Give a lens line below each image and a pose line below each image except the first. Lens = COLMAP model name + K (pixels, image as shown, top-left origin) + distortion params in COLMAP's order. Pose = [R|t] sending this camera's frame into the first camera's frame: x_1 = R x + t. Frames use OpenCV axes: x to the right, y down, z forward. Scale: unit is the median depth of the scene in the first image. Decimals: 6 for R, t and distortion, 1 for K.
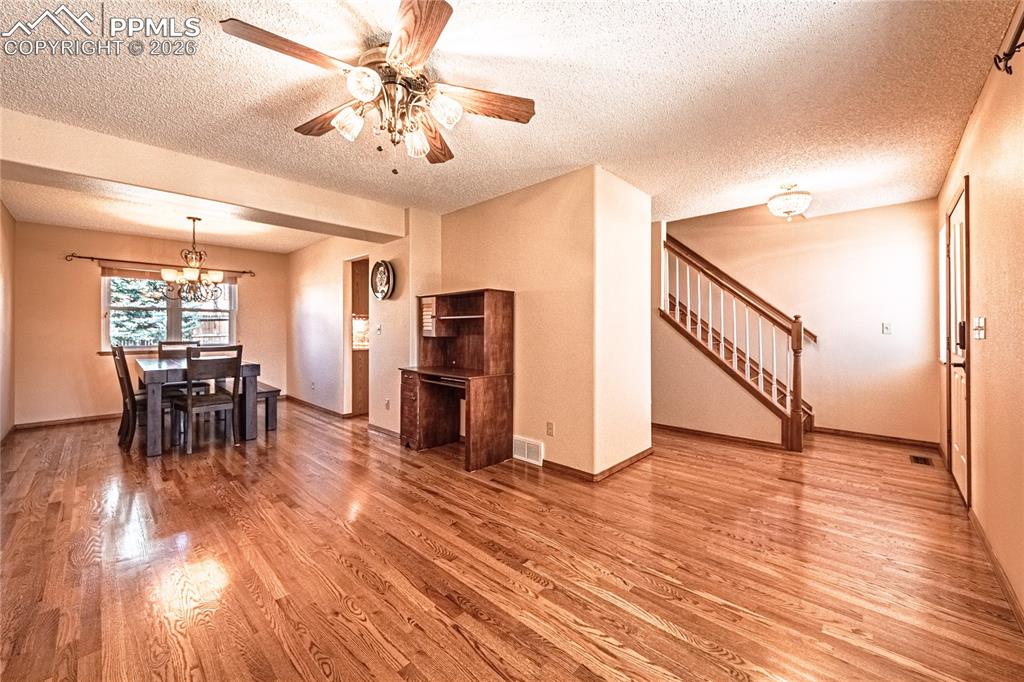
lens RADIAL K [[397.7, 0, 511.3], [0, 397.7, 322.2], [0, 0, 1]] dist [-0.000323, -0.000059]
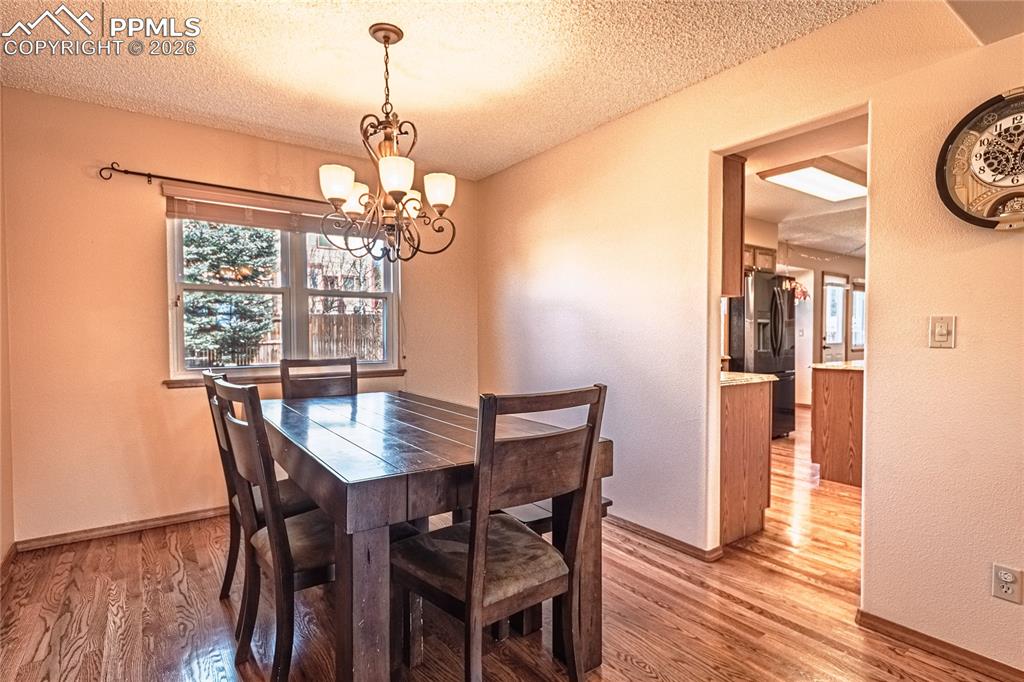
lens RADIAL K [[520.9, 0, 512.0], [0, 520.9, 341.0], [0, 0, 1]] dist [-0.001173, -0.000304]
pose [[0.982418, 0.004479, -0.186642, -0.522530], [0.001192, 0.999541, 0.030261, 0.010395], [0.186692, -0.029952, 0.981962, 0.476015]]
